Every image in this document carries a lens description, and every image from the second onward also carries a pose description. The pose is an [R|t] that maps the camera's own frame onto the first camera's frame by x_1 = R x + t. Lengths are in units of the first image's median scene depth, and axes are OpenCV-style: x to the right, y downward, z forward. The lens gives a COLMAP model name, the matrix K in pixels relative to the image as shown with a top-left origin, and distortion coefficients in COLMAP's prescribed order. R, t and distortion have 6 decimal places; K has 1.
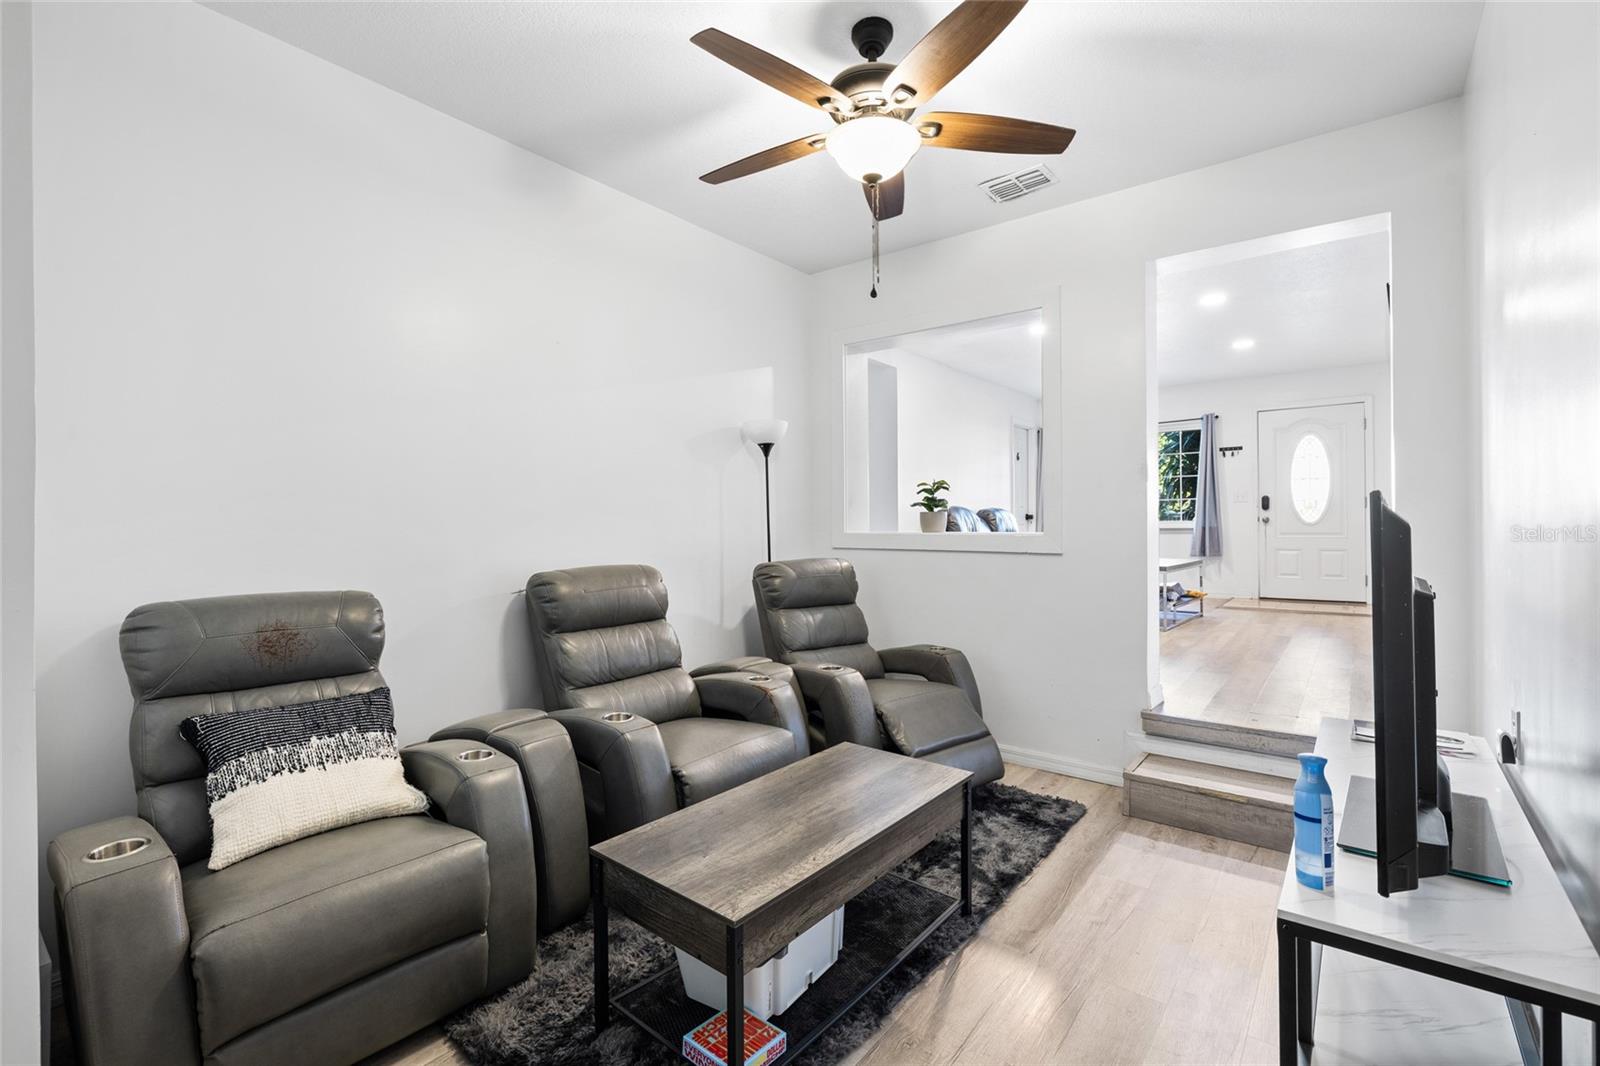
lens RADIAL K [[700.3, 0, 799.5], [0, 700.3, 524.4], [0, 0, 1]] dist [-0.004279, -0.001483]
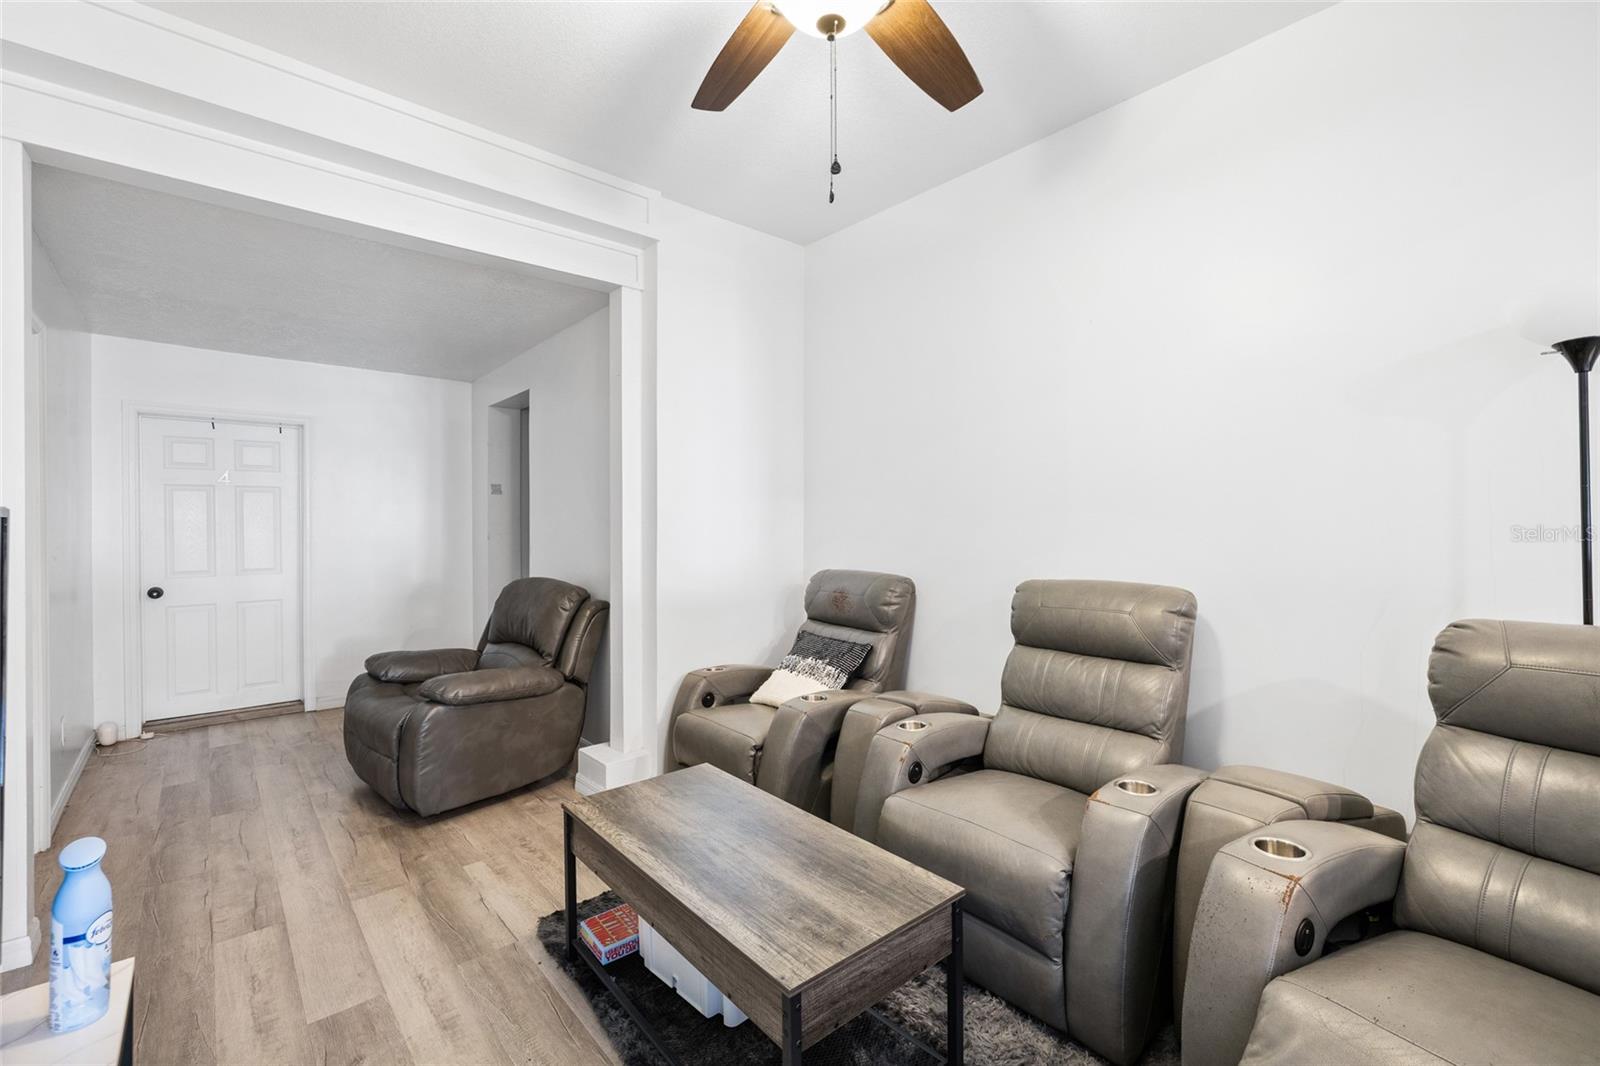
lens RADIAL K [[691.7, 0, 798.9], [0, 691.7, 530.8], [0, 0, 1]] dist [0.000011, 0.000035]
pose [[-0.181027, 0.016911, -0.983333, 0.749416], [0.003443, 0.999857, 0.016562, -0.013359], [0.983472, -0.000388, -0.181060, 1.069192]]
